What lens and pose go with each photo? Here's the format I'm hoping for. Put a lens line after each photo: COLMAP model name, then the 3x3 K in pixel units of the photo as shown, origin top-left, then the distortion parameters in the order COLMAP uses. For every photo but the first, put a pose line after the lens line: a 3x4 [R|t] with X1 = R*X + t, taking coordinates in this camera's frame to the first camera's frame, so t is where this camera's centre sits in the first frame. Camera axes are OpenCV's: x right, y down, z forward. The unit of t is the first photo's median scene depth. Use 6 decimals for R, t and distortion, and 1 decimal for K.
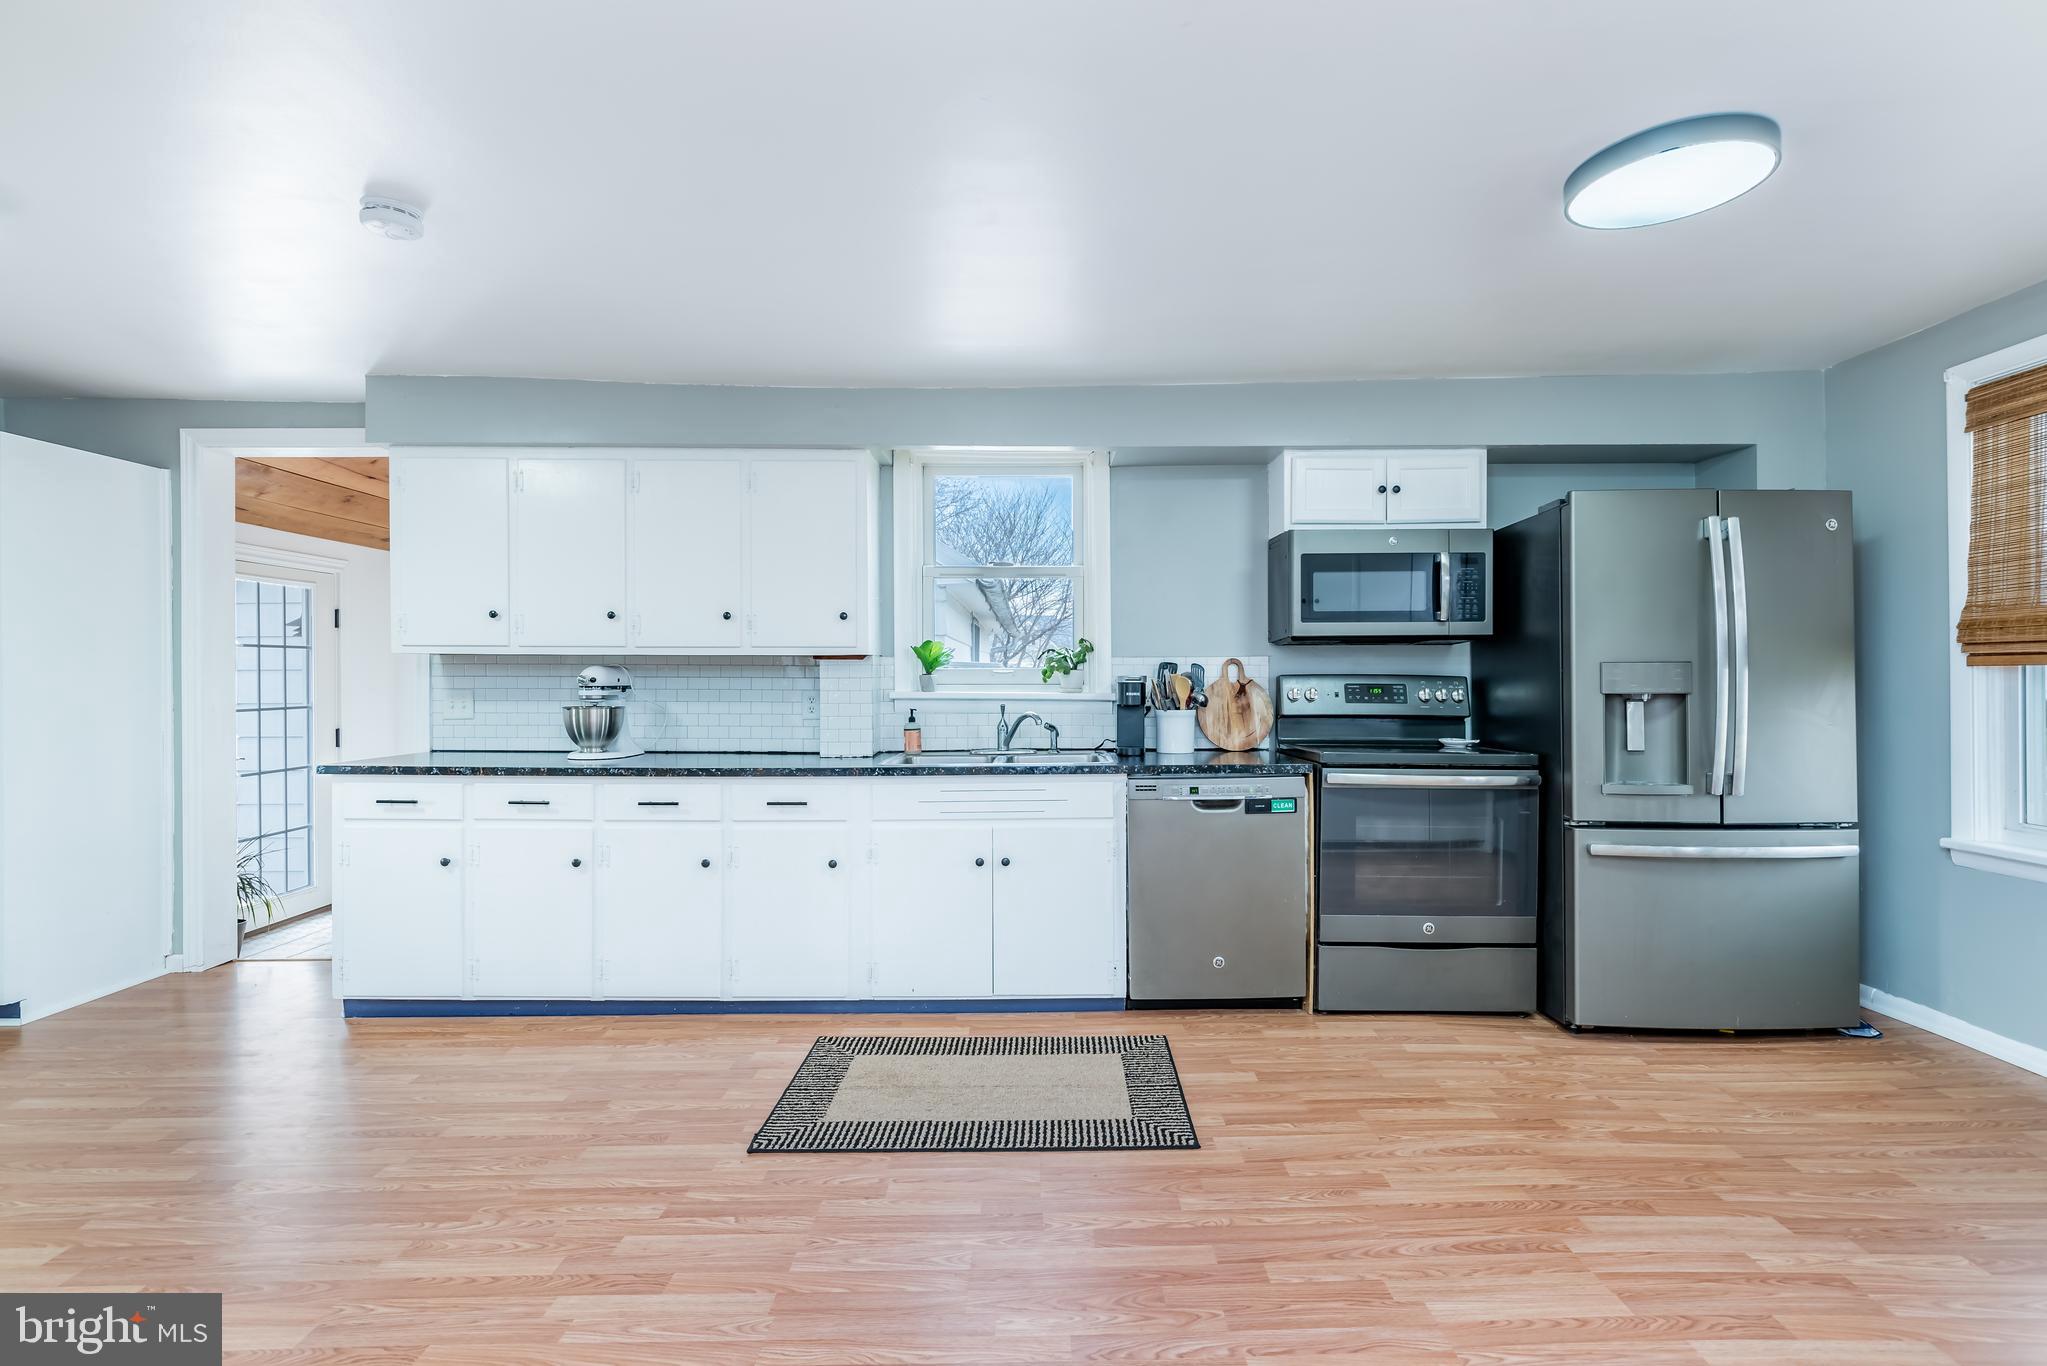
lens RADIAL K [[1000.6, 0, 1040.5], [0, 1000.6, 671.6], [0, 0, 1]] dist [0.001124, -0.000533]
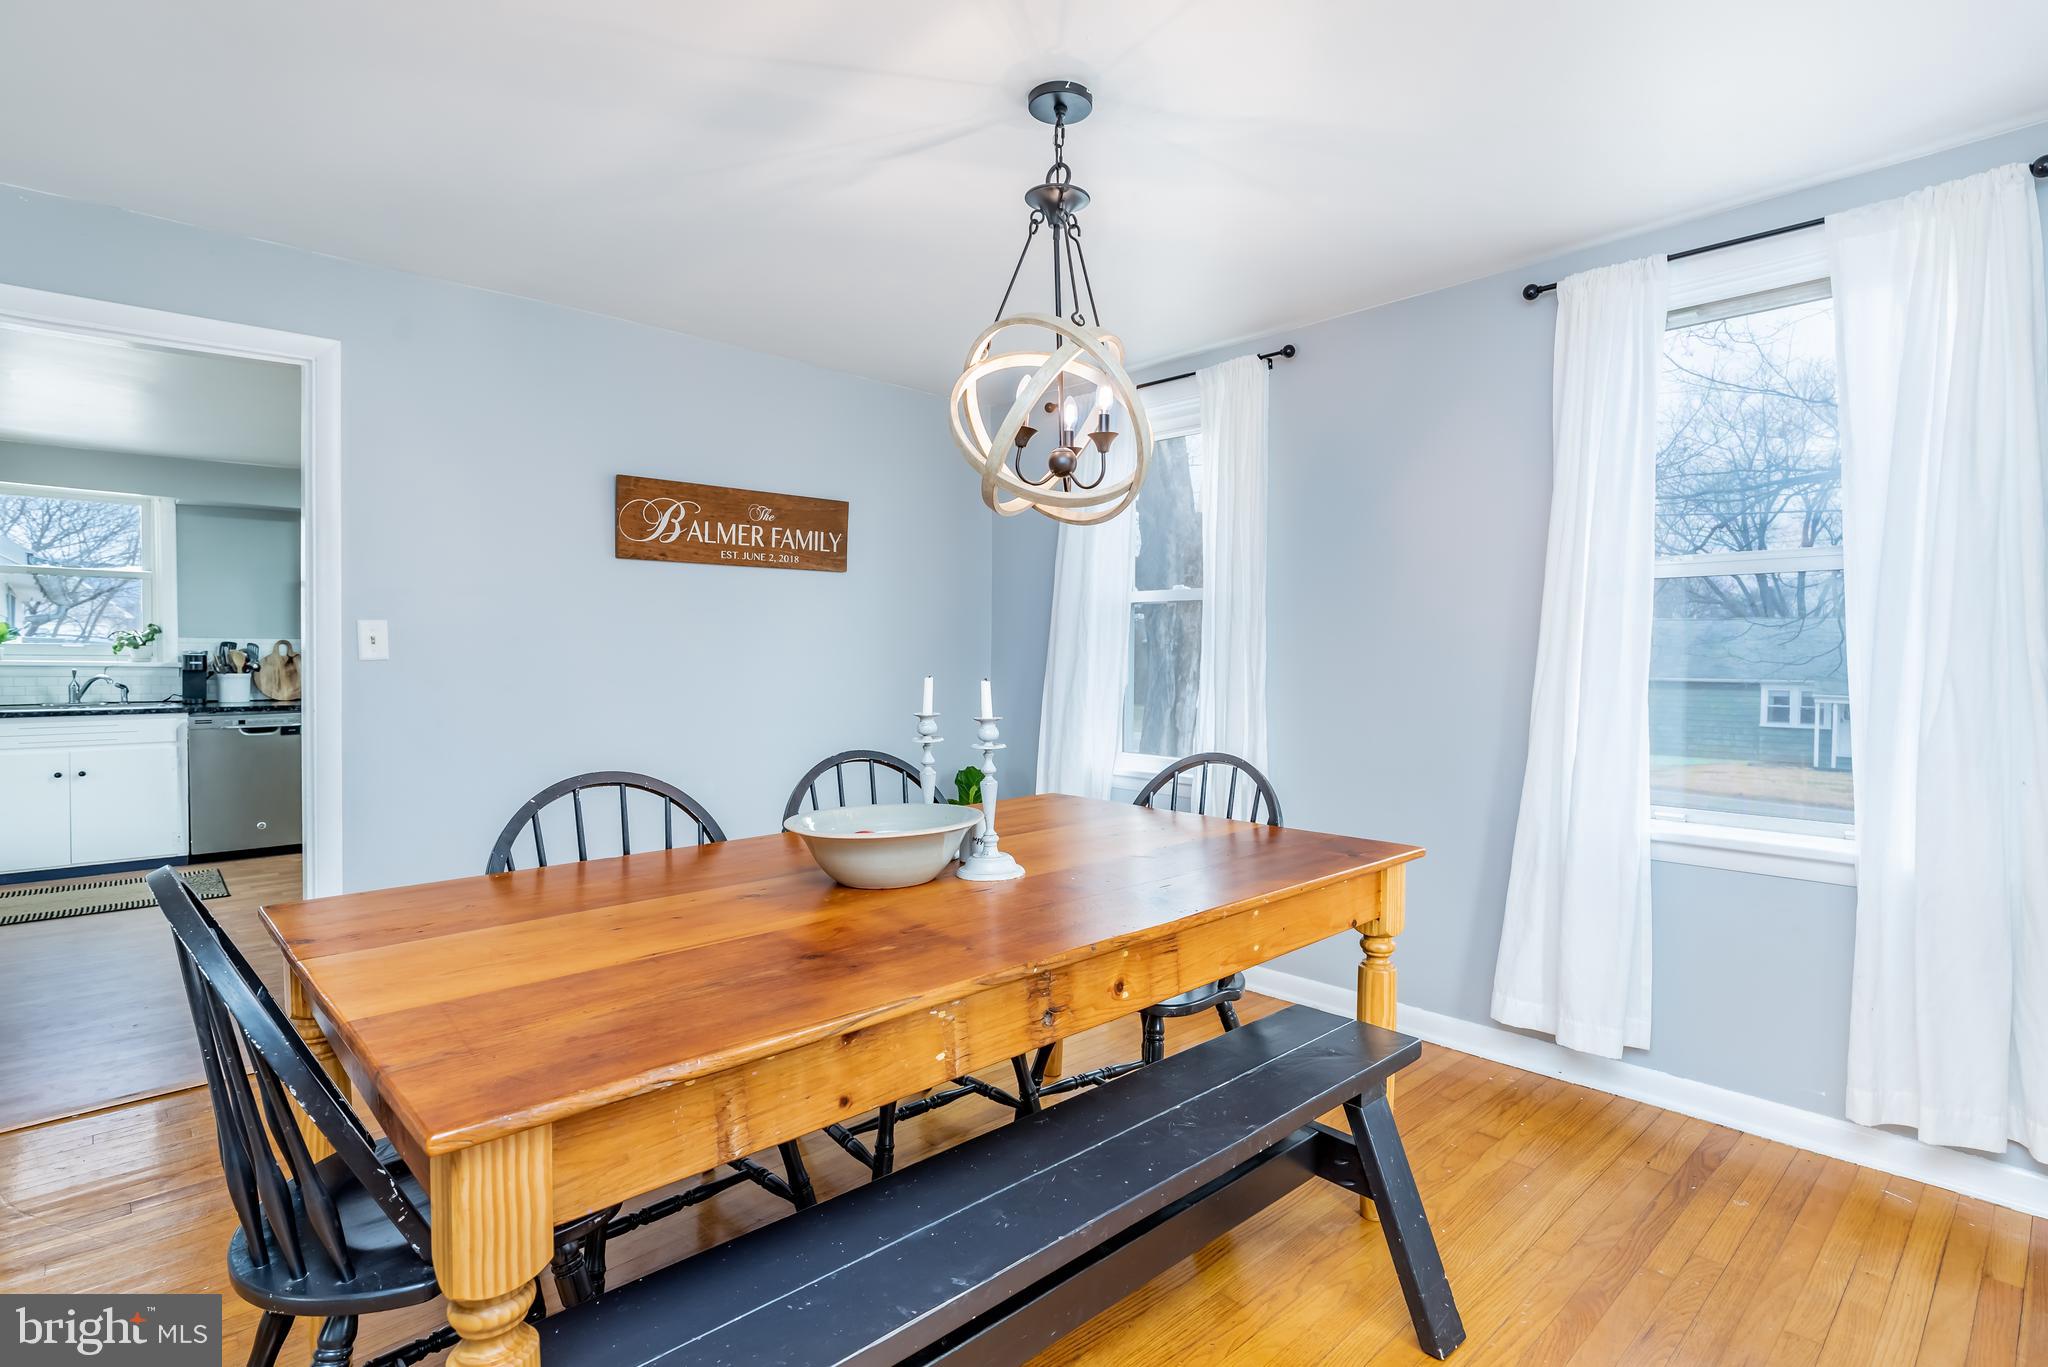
lens RADIAL K [[1004.0, 0, 1024.0], [0, 1004.0, 683.5], [0, 0, 1]] dist [0.003578, 0.000615]
pose [[0.731827, -0.008049, 0.681442, -0.027856], [-0.016241, 0.999440, 0.029247, -0.011185], [-0.681296, -0.032472, 0.731287, -0.963283]]
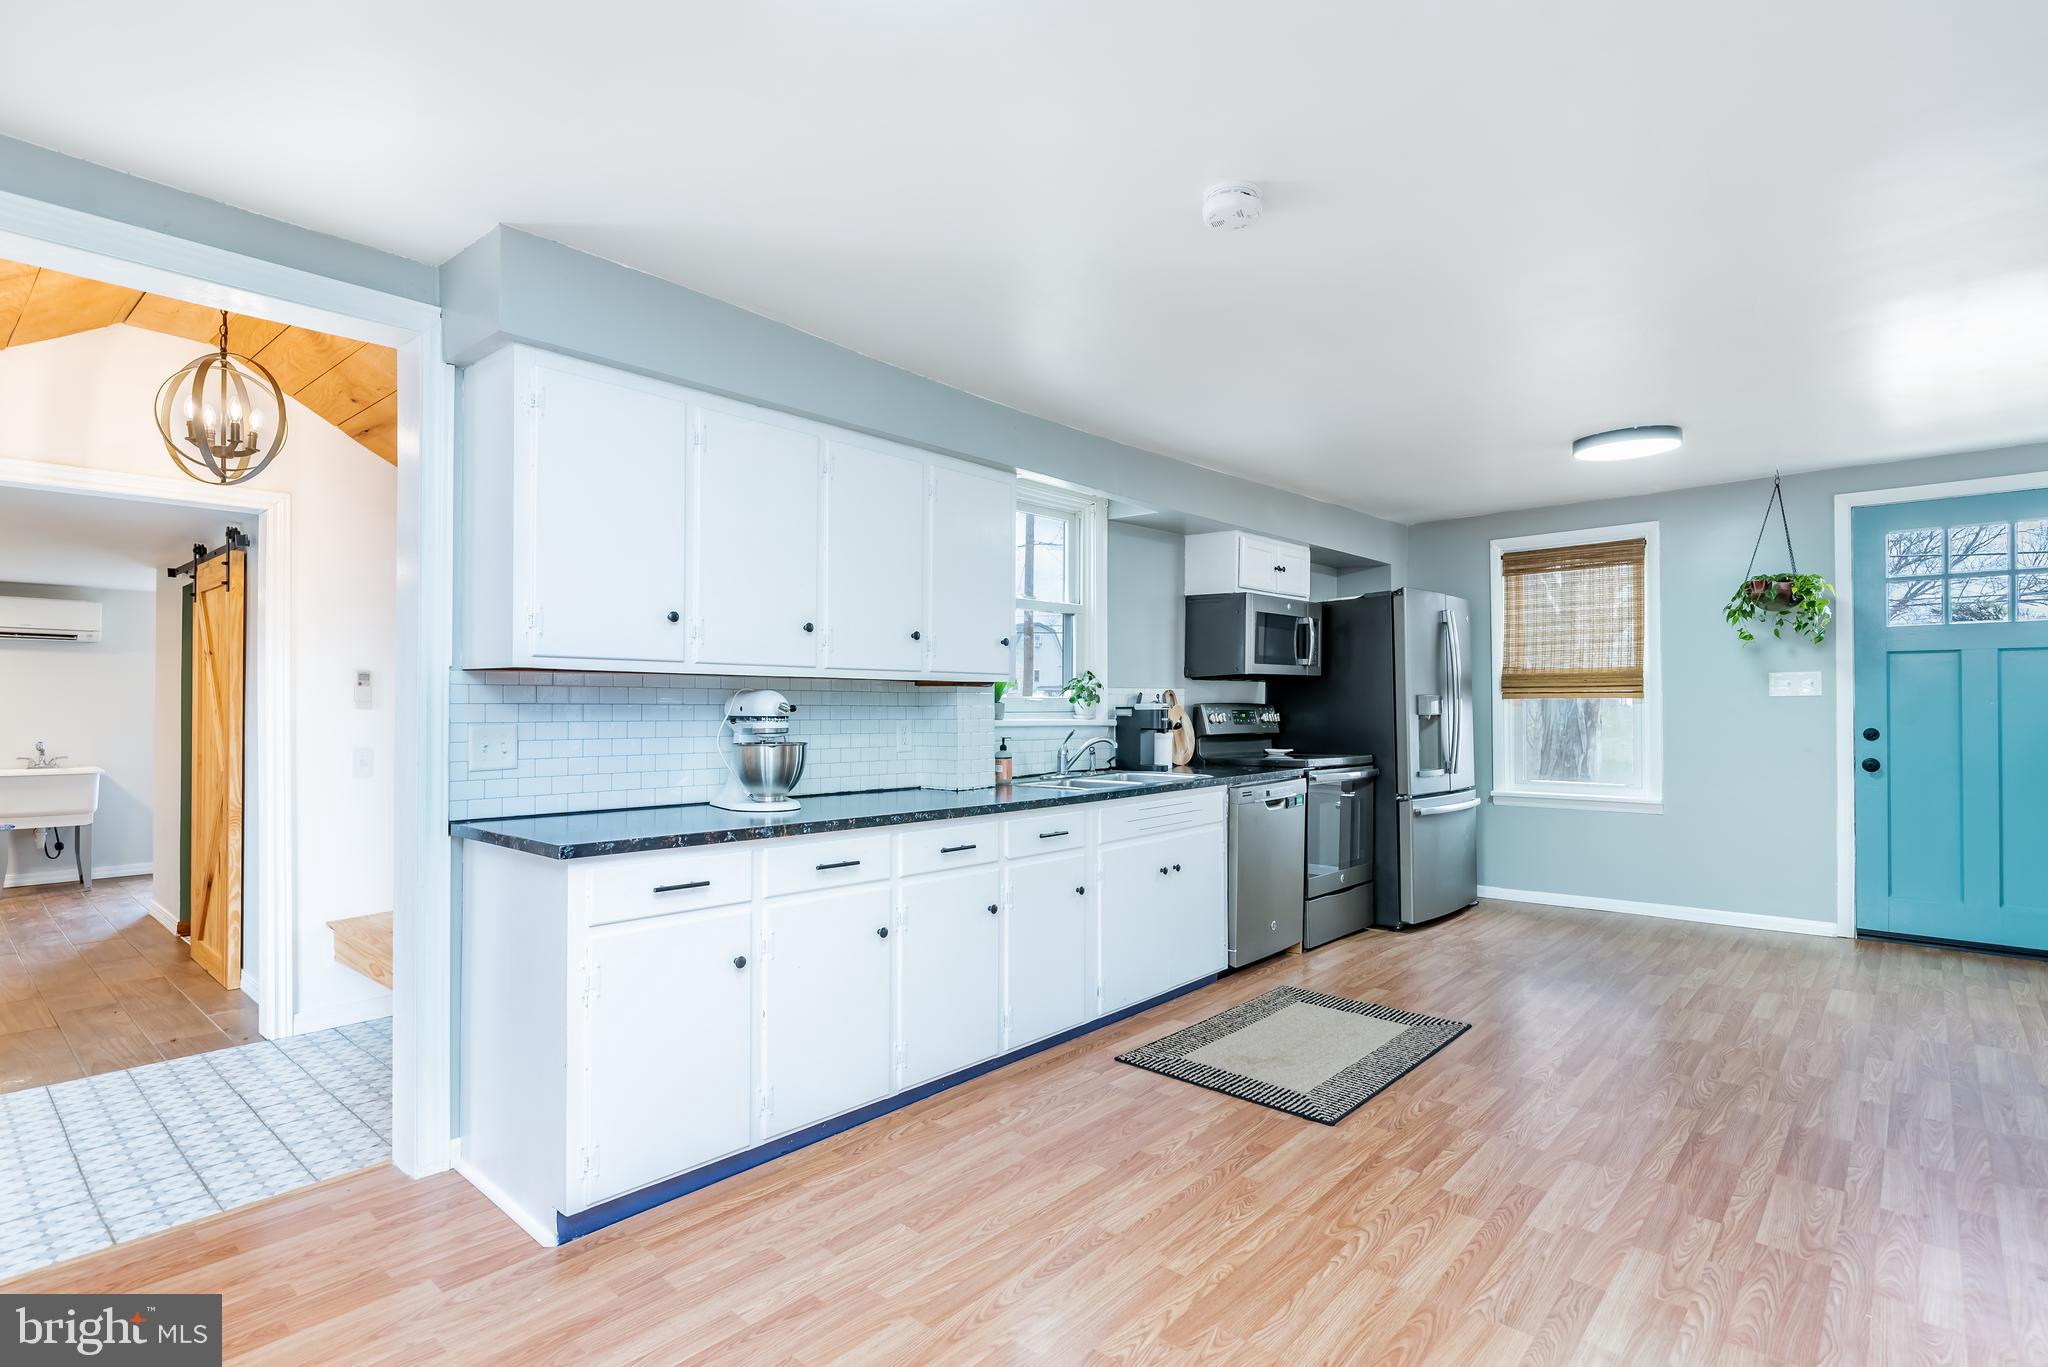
lens RADIAL K [[1009.3, 0, 1048.0], [0, 1009.3, 690.8], [0, 0, 1]] dist [0.002147, 0.000291]
pose [[0.658658, 0.010804, 0.752365, -0.912949], [-0.001642, 0.999915, -0.012921, 0.004428], [-0.752441, 0.007274, 0.658620, 0.327125]]
